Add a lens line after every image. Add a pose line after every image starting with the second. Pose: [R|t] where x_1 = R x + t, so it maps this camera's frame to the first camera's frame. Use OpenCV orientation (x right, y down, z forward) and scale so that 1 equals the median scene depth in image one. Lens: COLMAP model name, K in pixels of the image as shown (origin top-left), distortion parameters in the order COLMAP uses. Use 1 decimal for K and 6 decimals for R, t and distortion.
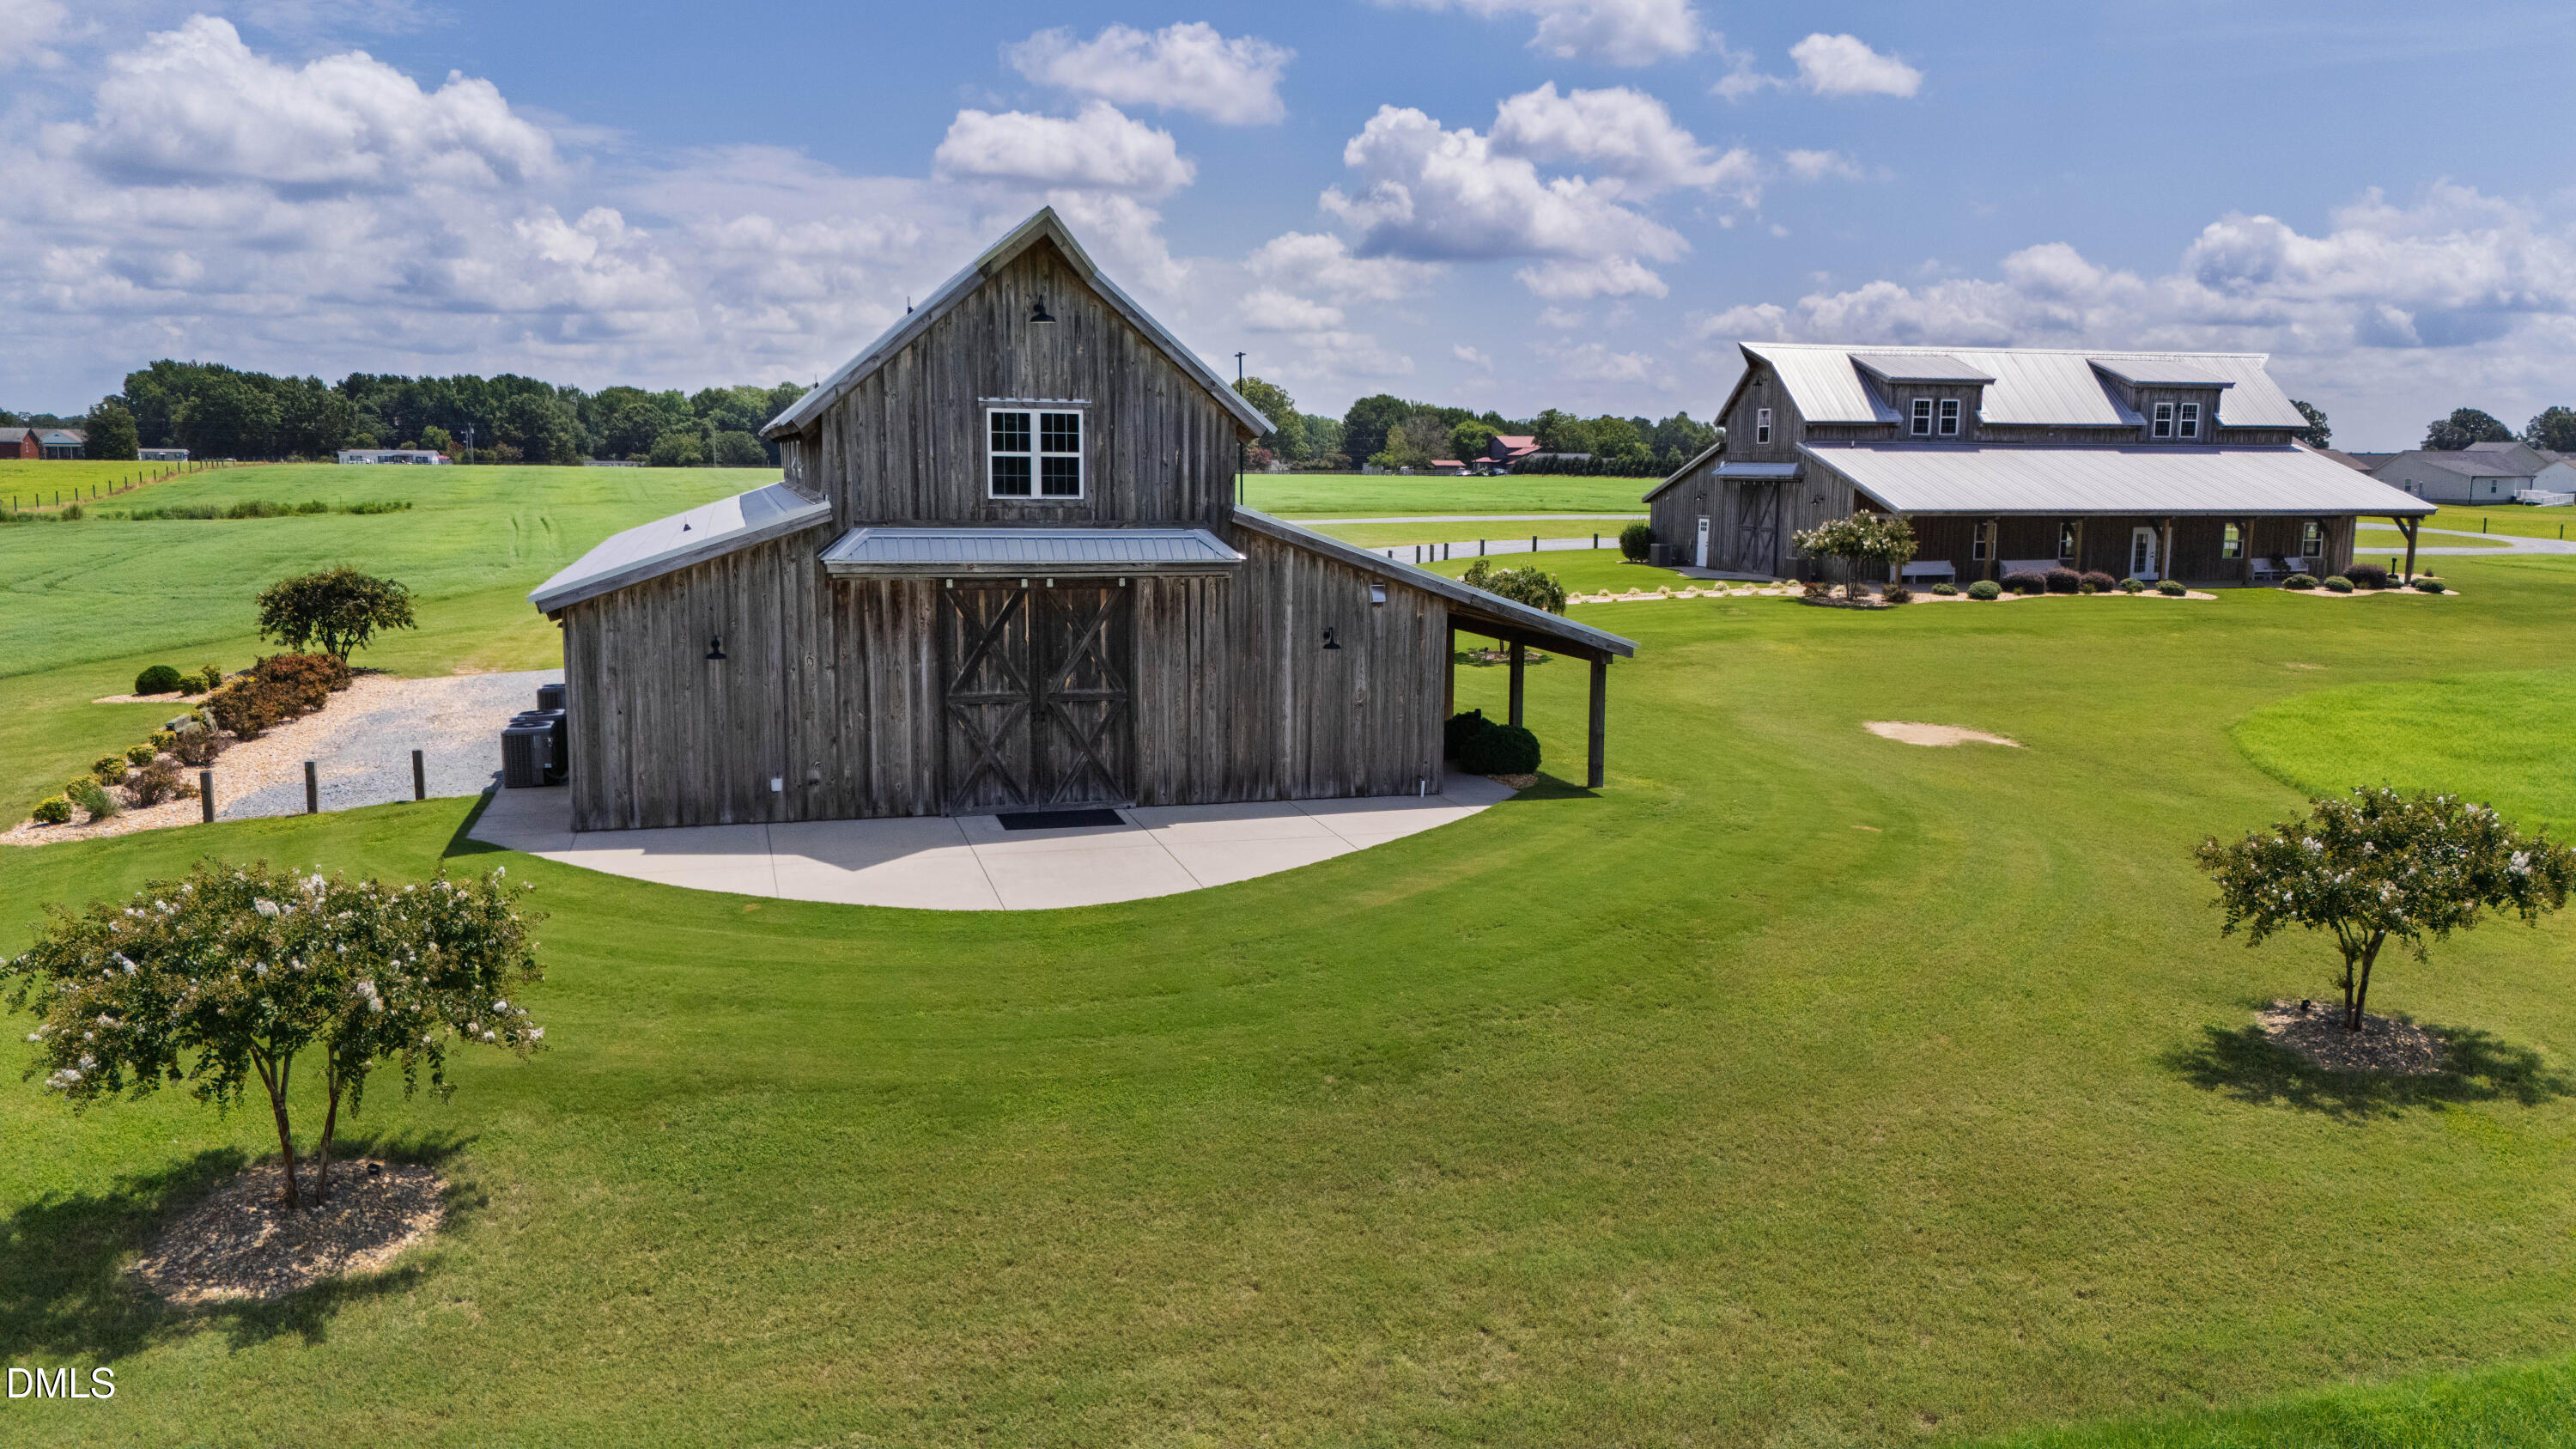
lens RADIAL K [[1950.8, 0, 1288.0], [0, 1950.8, 724.5], [0, 0, 1]] dist [0.039499, -0.004104]
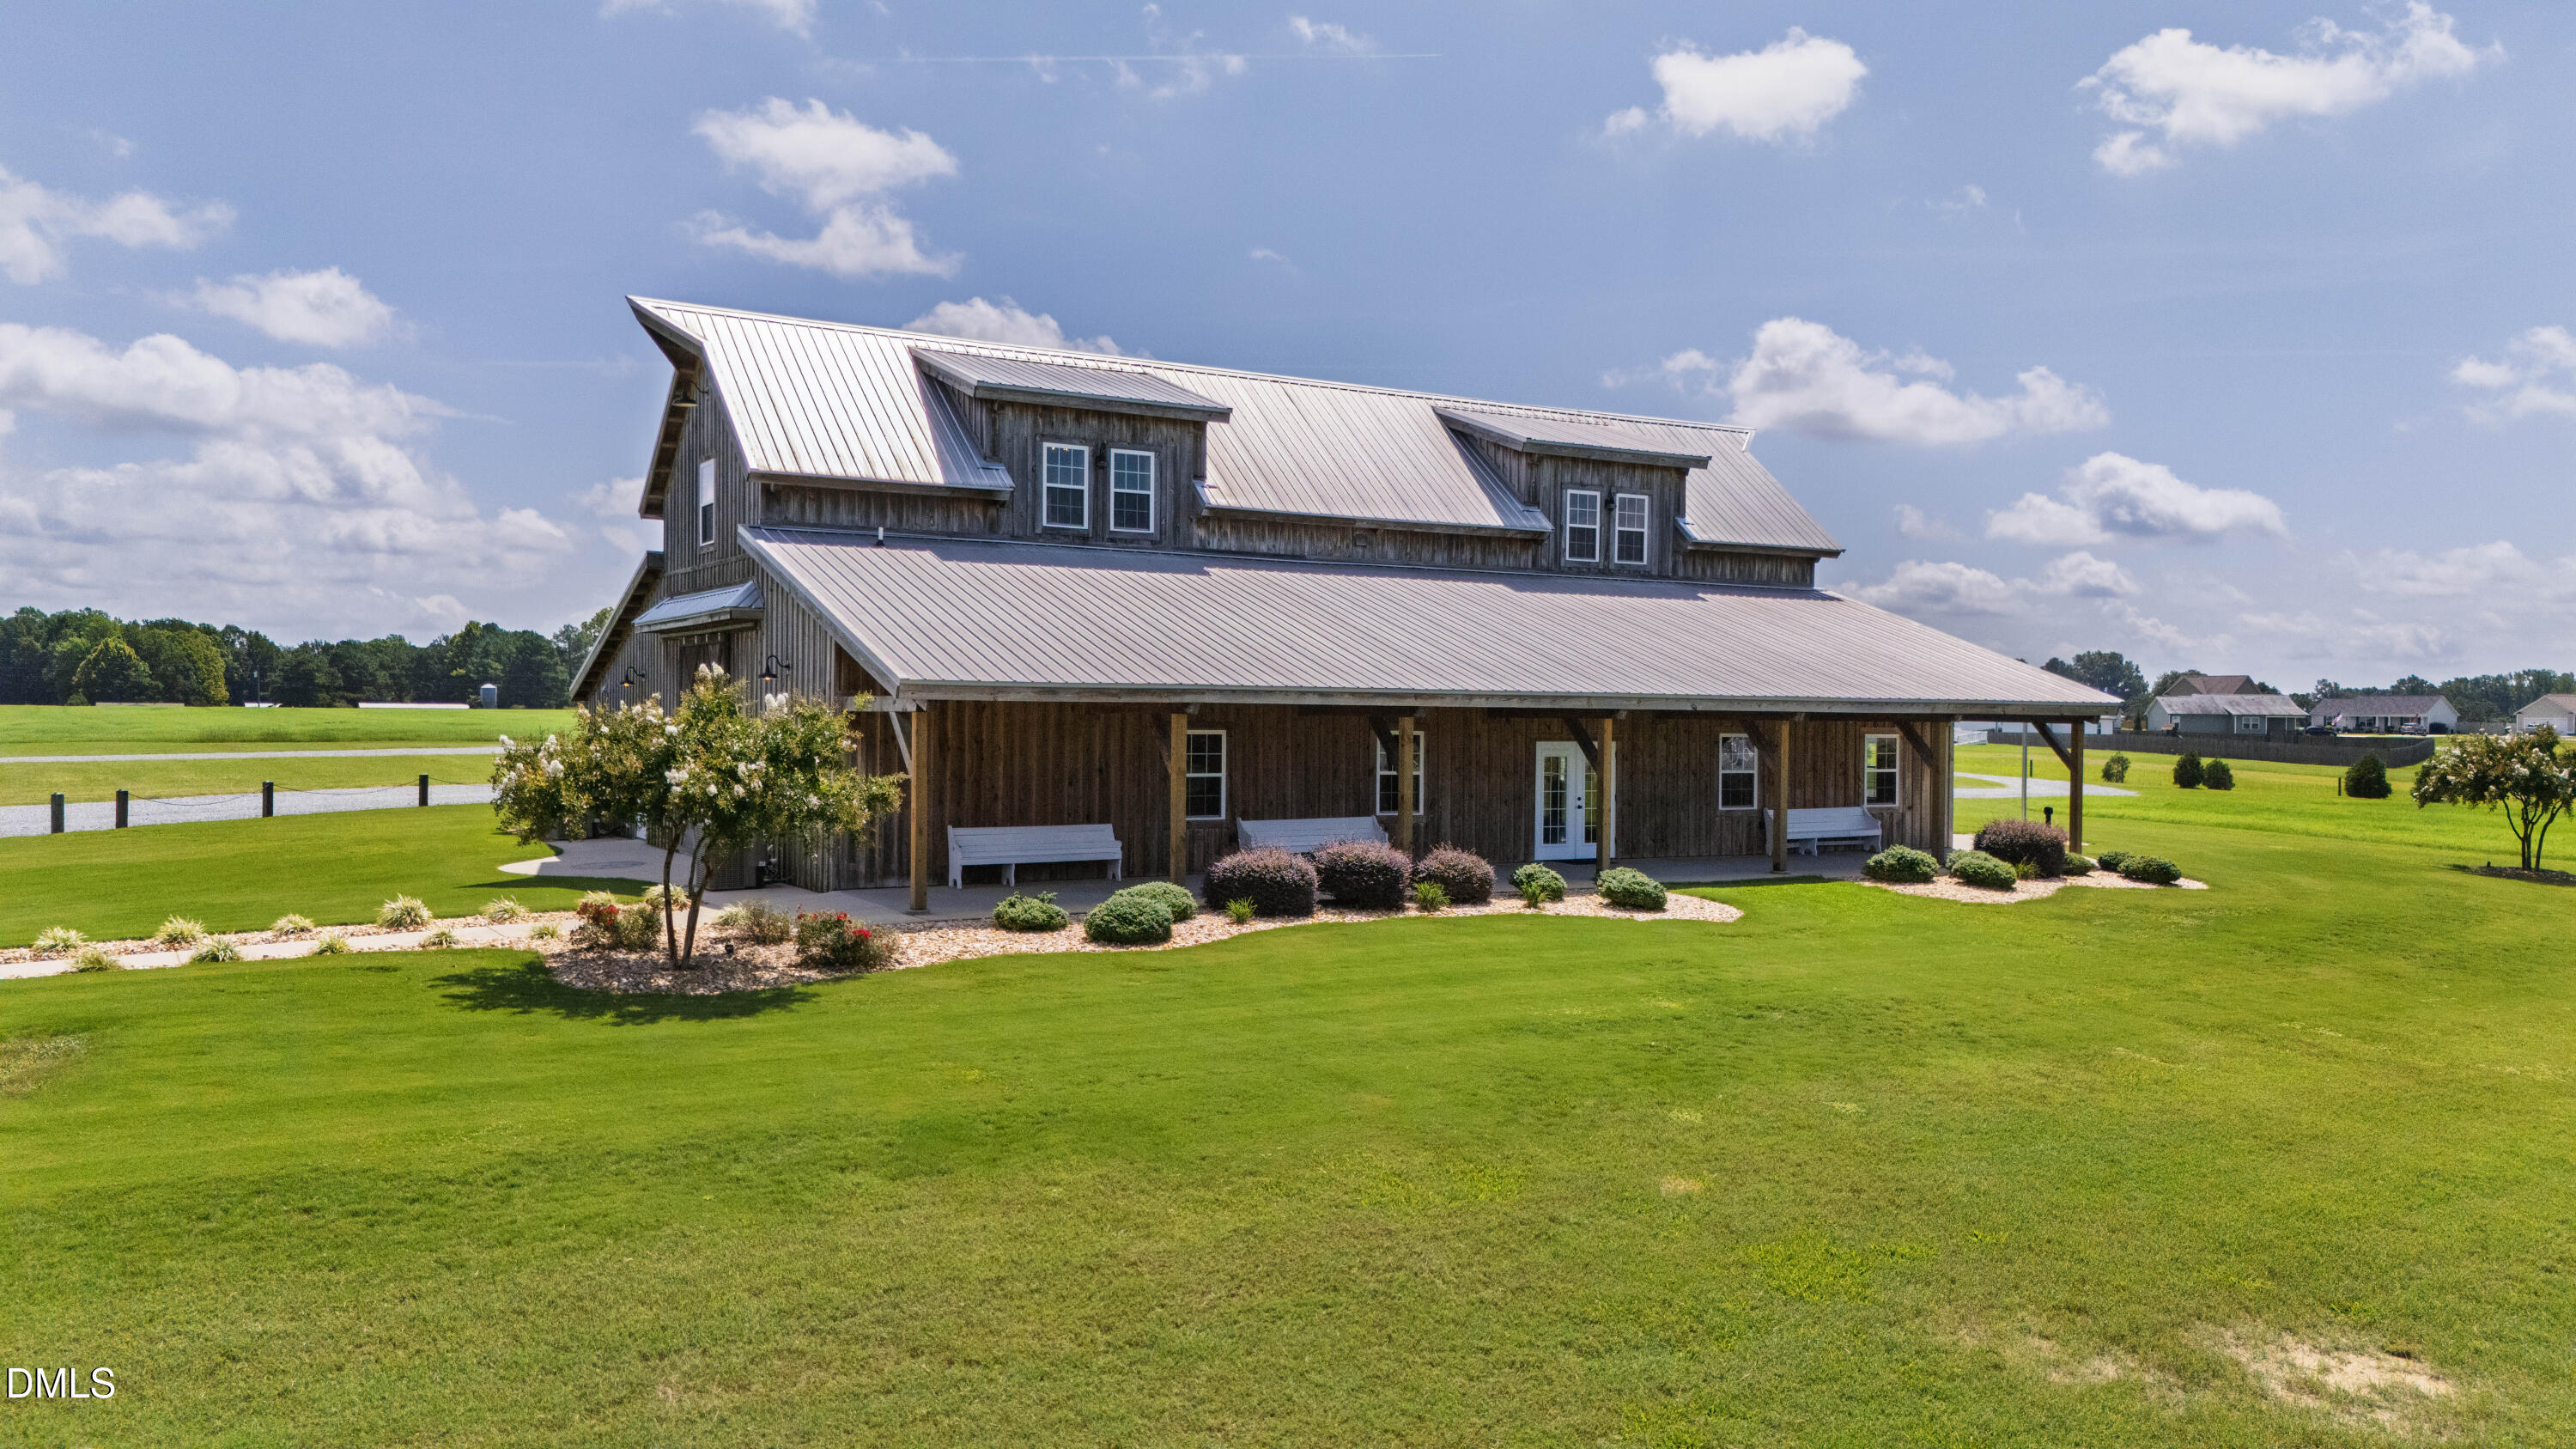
lens RADIAL K [[1950.8, 0, 1288.0], [0, 1950.8, 724.5], [0, 0, 1]] dist [0.039499, -0.004104]
pose [[0.963488, -0.000809, 0.267749, 0.260827], [0.035013, 0.991789, -0.123000, -0.052650], [-0.265451, 0.127884, 0.955605, 0.599503]]
